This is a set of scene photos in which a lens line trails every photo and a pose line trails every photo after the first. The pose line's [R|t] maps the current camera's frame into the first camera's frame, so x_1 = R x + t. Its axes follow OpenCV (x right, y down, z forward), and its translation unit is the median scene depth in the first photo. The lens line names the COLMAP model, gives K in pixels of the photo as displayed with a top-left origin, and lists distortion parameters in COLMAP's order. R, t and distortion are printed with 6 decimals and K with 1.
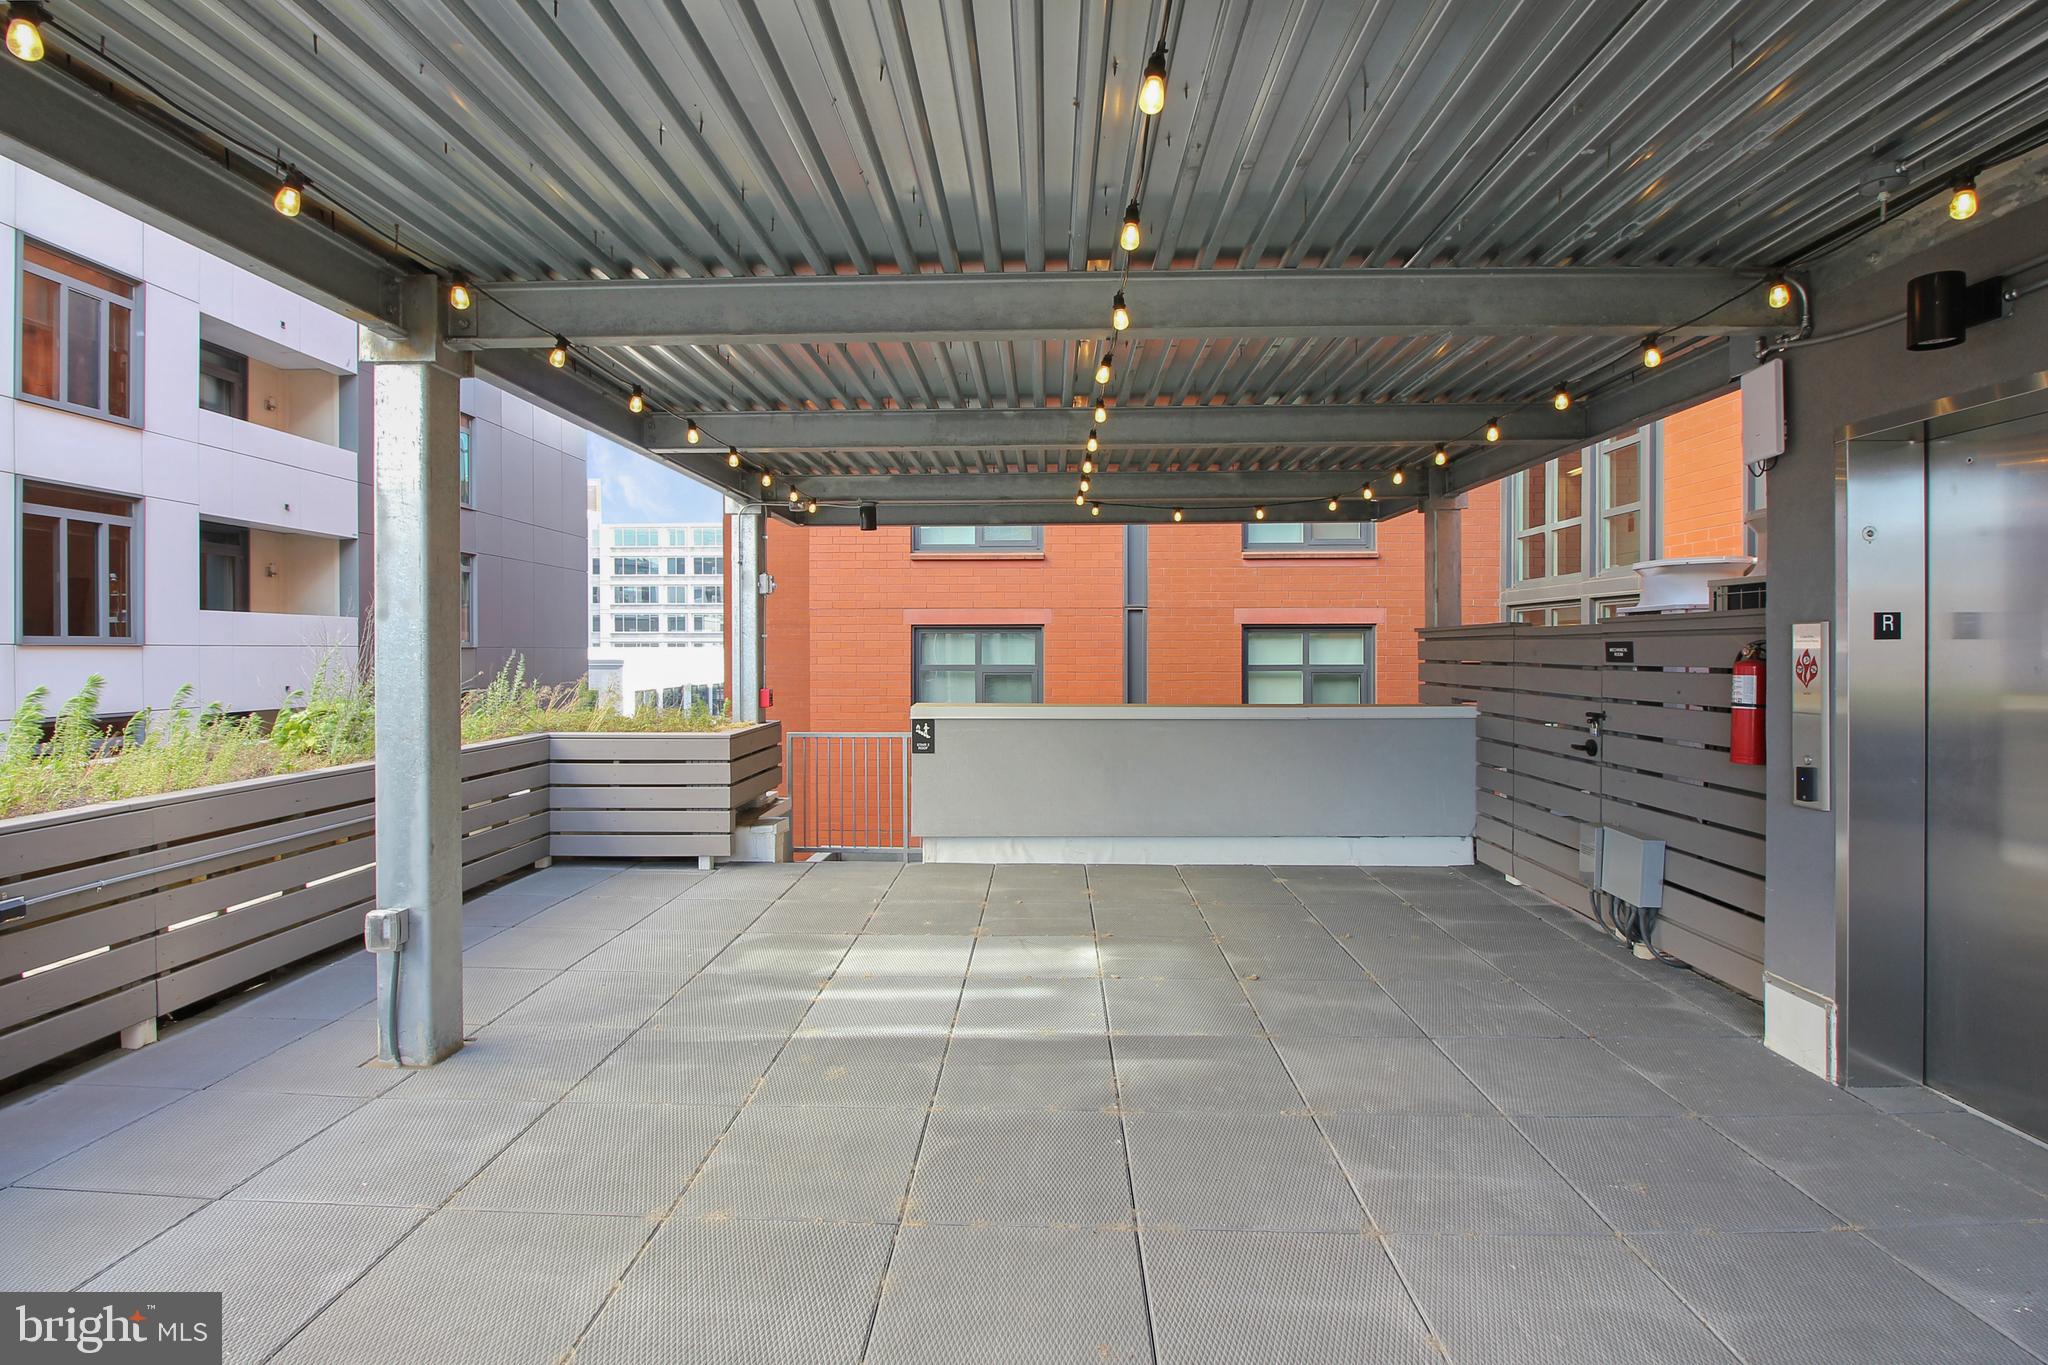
lens RADIAL K [[961.4, 0, 1012.3], [0, 961.4, 652.5], [0, 0, 1]] dist [-0.014457, -0.000916]
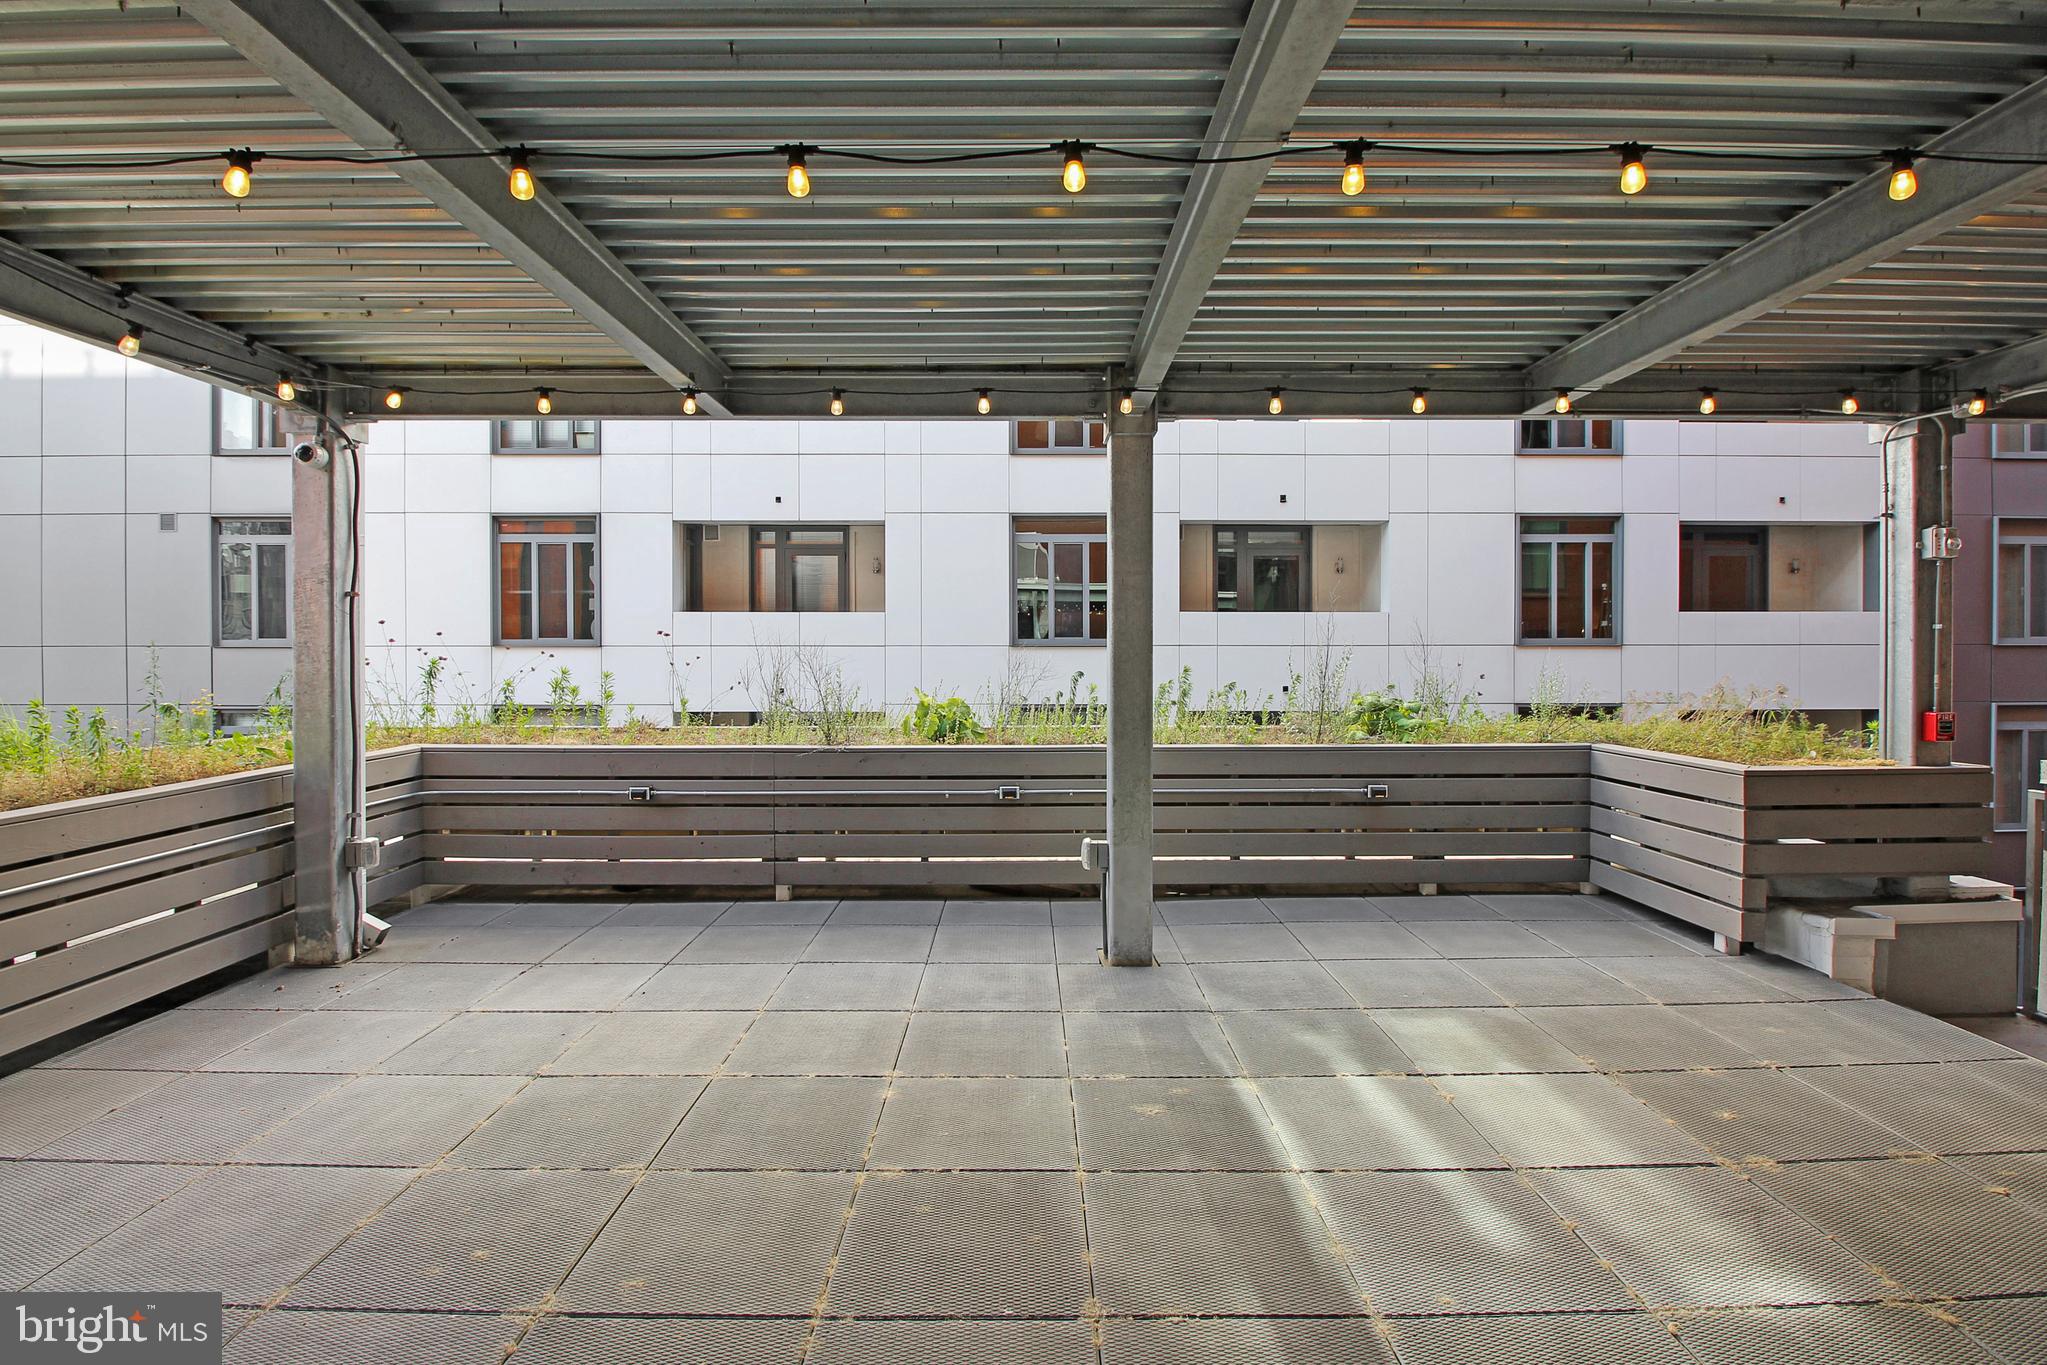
lens RADIAL K [[960.9, 0, 1011.8], [0, 960.9, 652.5], [0, 0, 1]] dist [-0.014457, -0.000916]
pose [[0.044082, 0.003371, -0.999022, 0.373746], [-0.002831, 0.999991, 0.003249, -0.001044], [0.999024, 0.002685, 0.044091, 0.427075]]
